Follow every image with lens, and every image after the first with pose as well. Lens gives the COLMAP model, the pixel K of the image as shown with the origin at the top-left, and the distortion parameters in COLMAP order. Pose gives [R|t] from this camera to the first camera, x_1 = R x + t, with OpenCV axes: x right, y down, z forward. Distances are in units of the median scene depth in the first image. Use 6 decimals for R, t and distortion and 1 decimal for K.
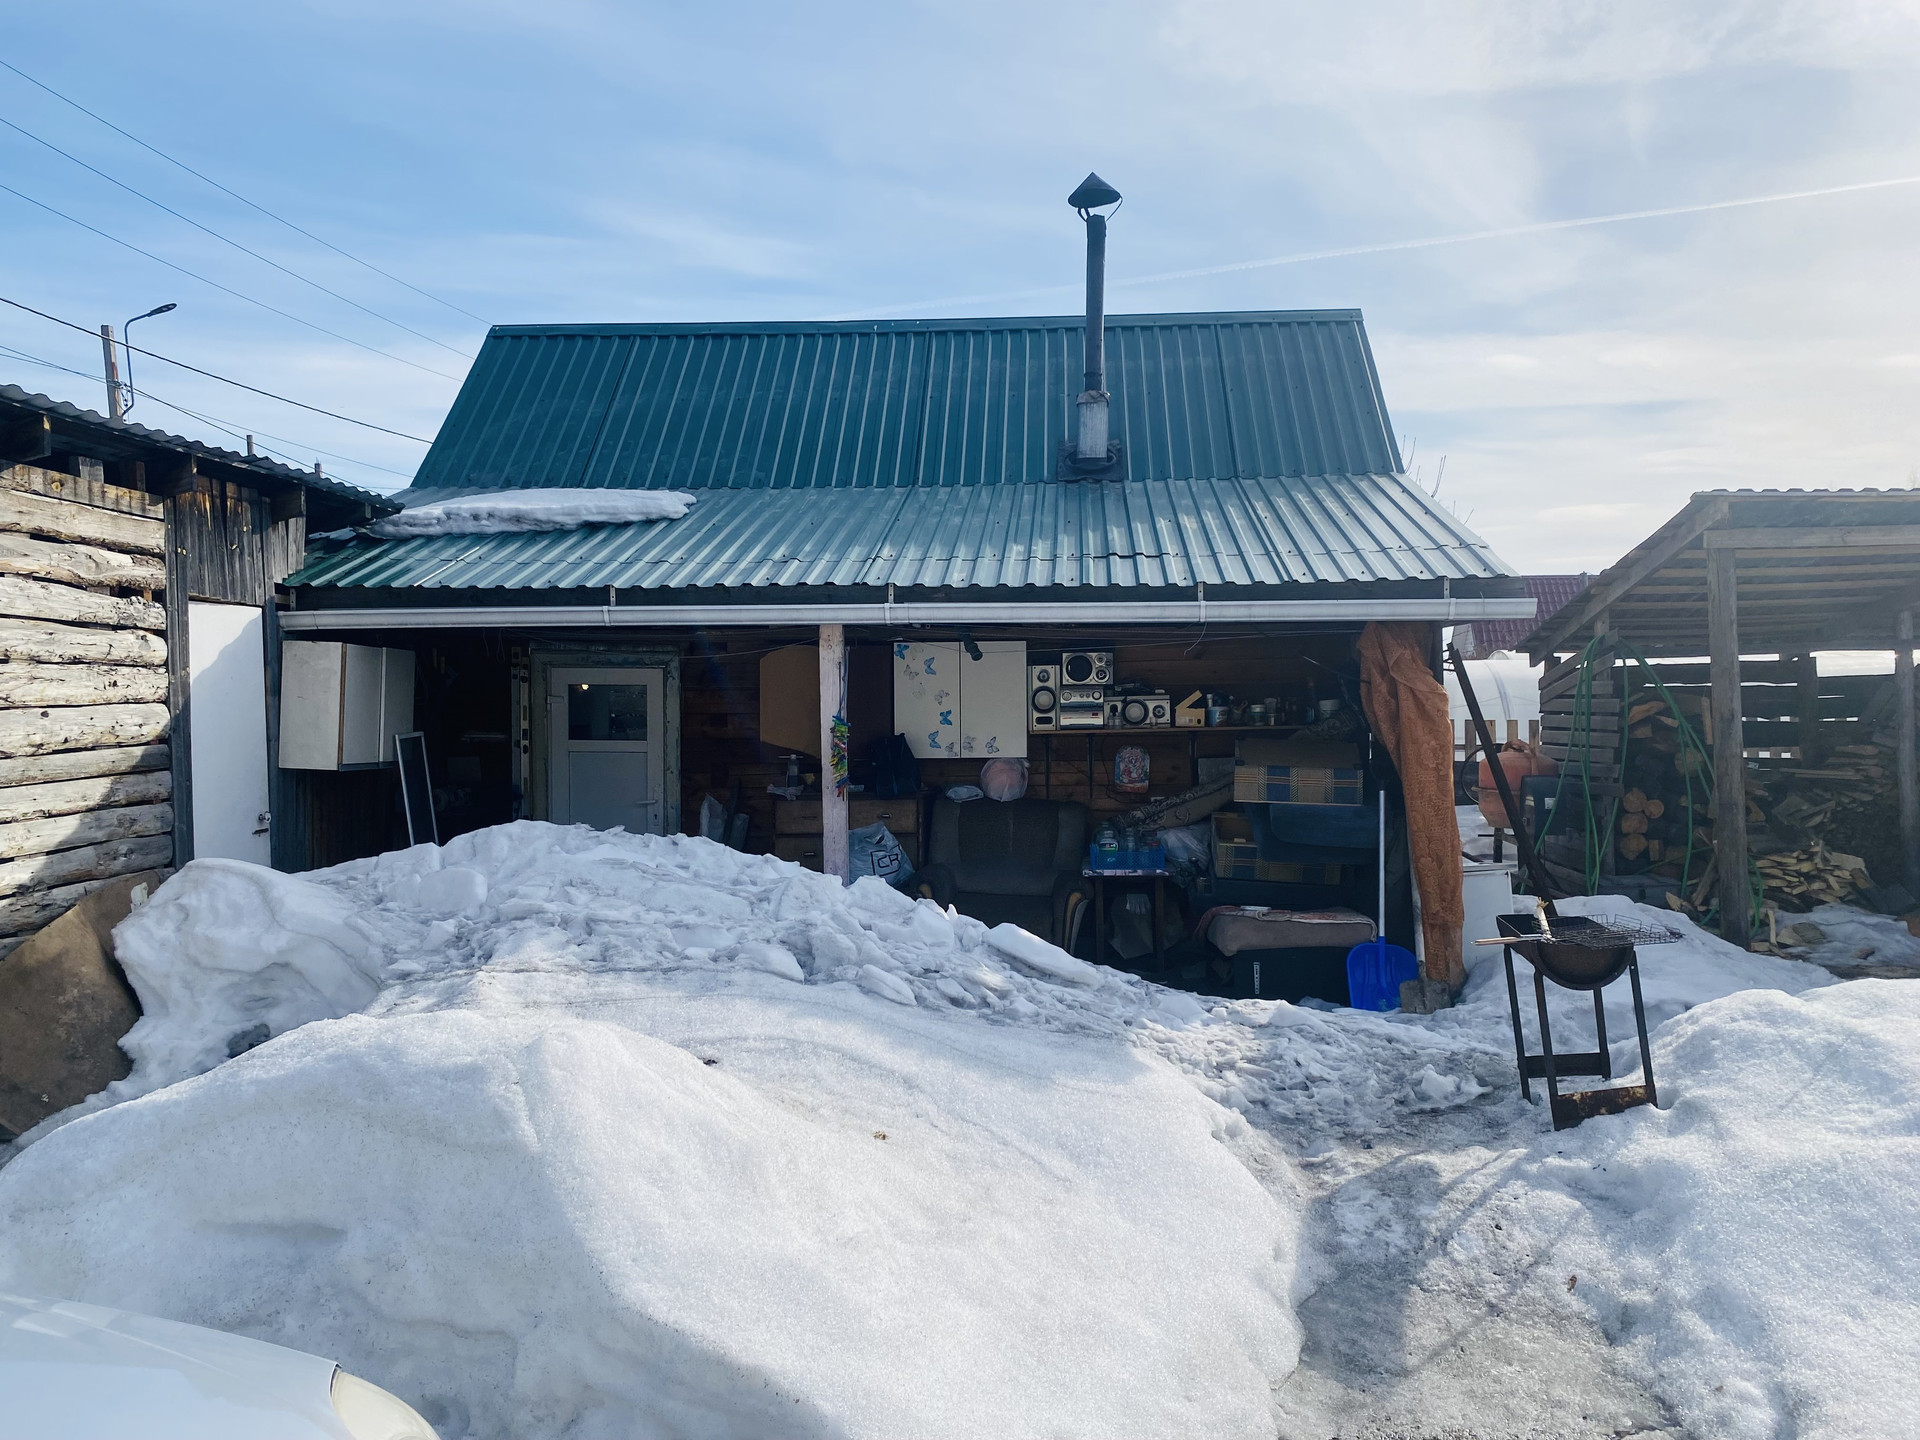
lens RADIAL K [[1468.1, 0, 967.2], [0, 1468.1, 721.3], [0, 0, 1]] dist [0.052957, -0.051847]
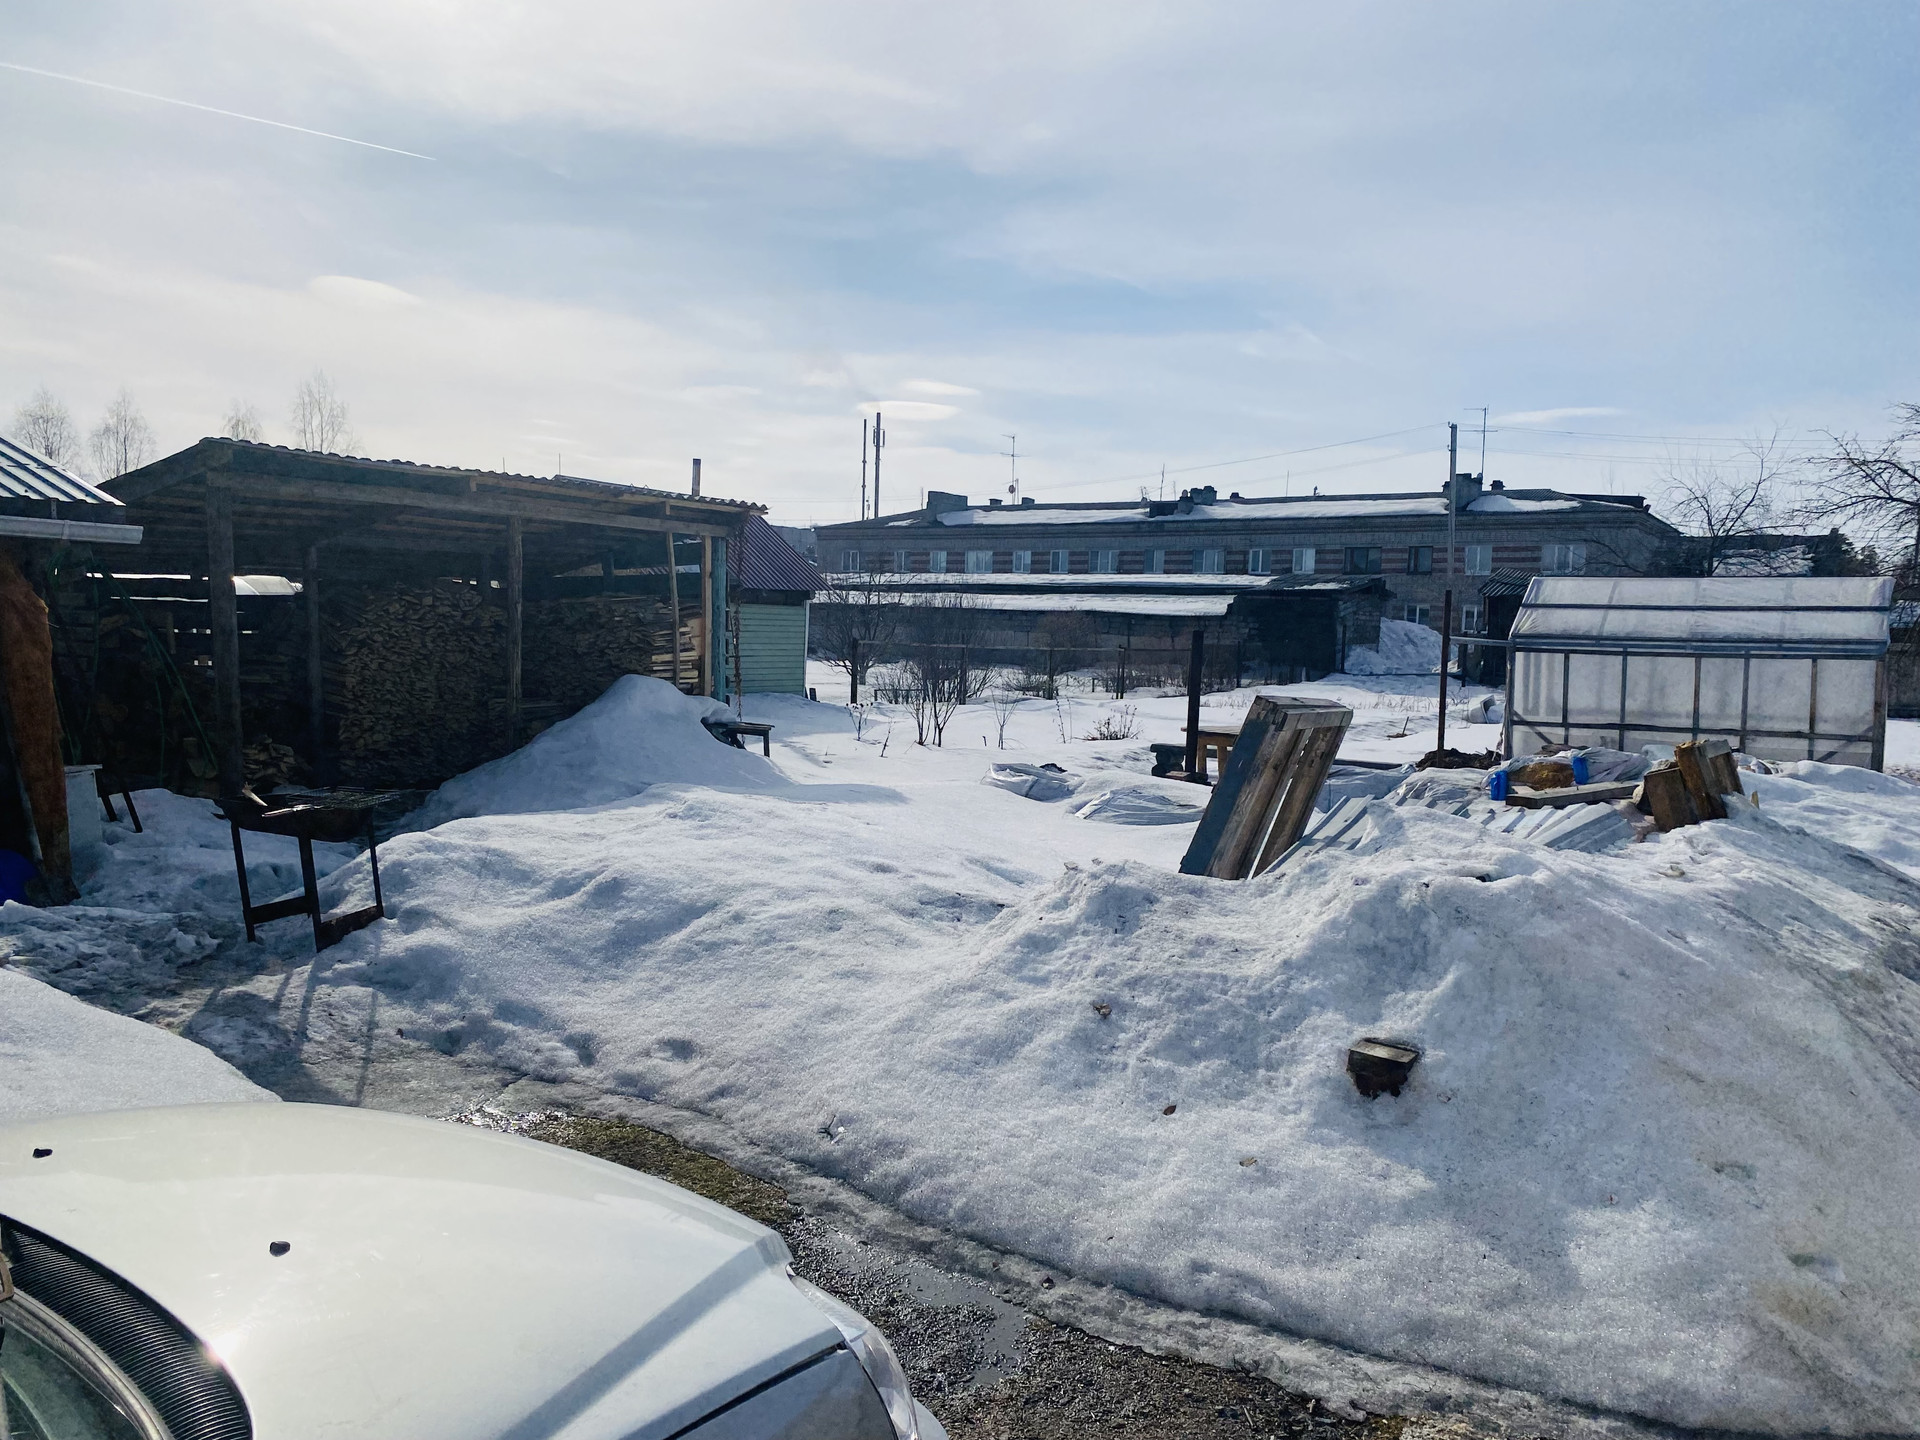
lens RADIAL K [[1468.1, 0, 969.0], [0, 1468.1, 700.5], [0, 0, 1]] dist [0.052957, -0.051847]
pose [[0.454773, -0.024935, 0.890258, -0.551842], [-0.021835, 0.998995, 0.039135, -0.015043], [-0.890340, -0.037236, 0.453771, -0.128149]]
